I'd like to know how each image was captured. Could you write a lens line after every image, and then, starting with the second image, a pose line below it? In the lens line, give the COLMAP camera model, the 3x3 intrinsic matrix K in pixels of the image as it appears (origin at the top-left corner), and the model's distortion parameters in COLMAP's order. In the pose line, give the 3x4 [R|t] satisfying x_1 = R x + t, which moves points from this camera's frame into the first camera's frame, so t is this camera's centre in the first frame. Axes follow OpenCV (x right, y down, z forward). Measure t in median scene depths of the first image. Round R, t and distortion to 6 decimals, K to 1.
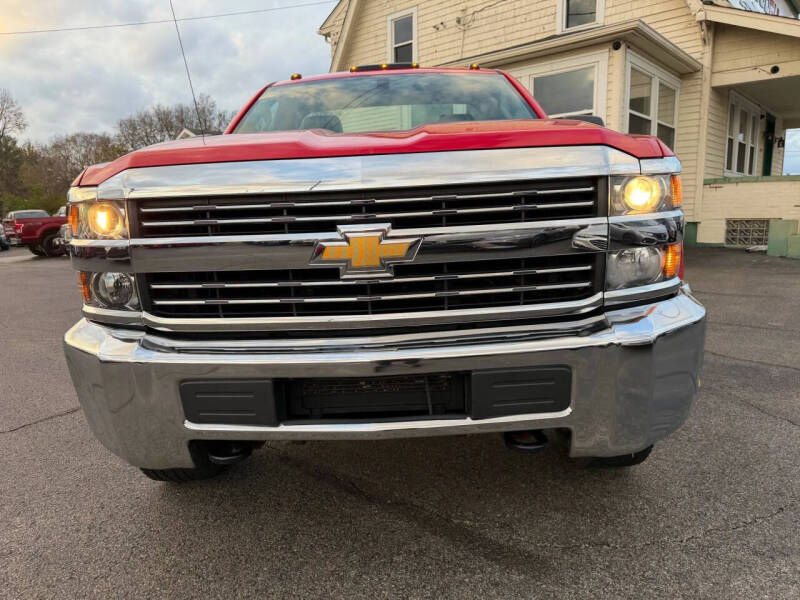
lens RADIAL K [[580.3, 0, 390.7], [0, 580.3, 295.7], [0, 0, 1]] dist [0.020725, -0.019339]
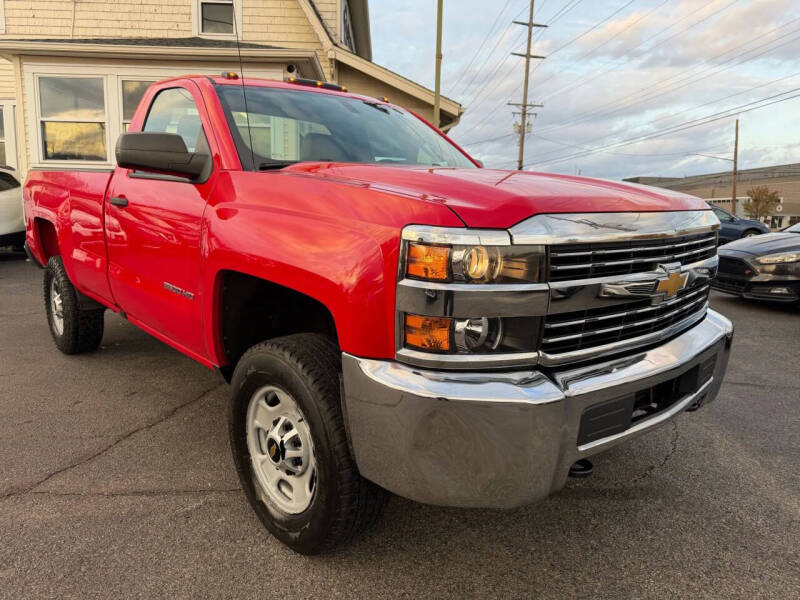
lens RADIAL K [[580.3, 0, 401.1], [0, 580.3, 301.3], [0, 0, 1]] dist [0.020725, -0.019339]
pose [[0.716153, -0.072303, 0.694188, -1.070664], [0.065119, 0.997203, 0.036684, -0.094165], [-0.694899, 0.018934, 0.718858, 0.352752]]
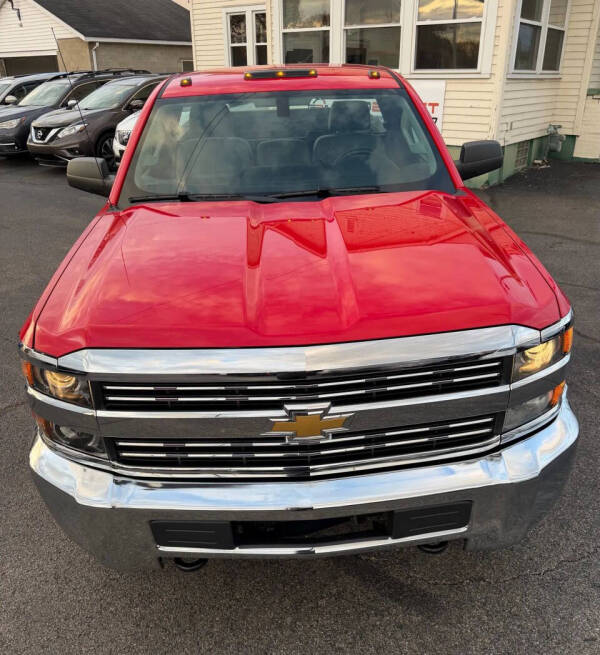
lens RADIAL K [[598.5, 0, 306.1], [0, 598.5, 327.1], [0, 0, 1]] dist [0.009288, 0.000000]
pose [[0.996084, -0.026446, 0.084369, -0.109196], [0.003232, 0.964472, 0.264164, -0.440949], [-0.088357, -0.262857, 0.960781, -0.082965]]
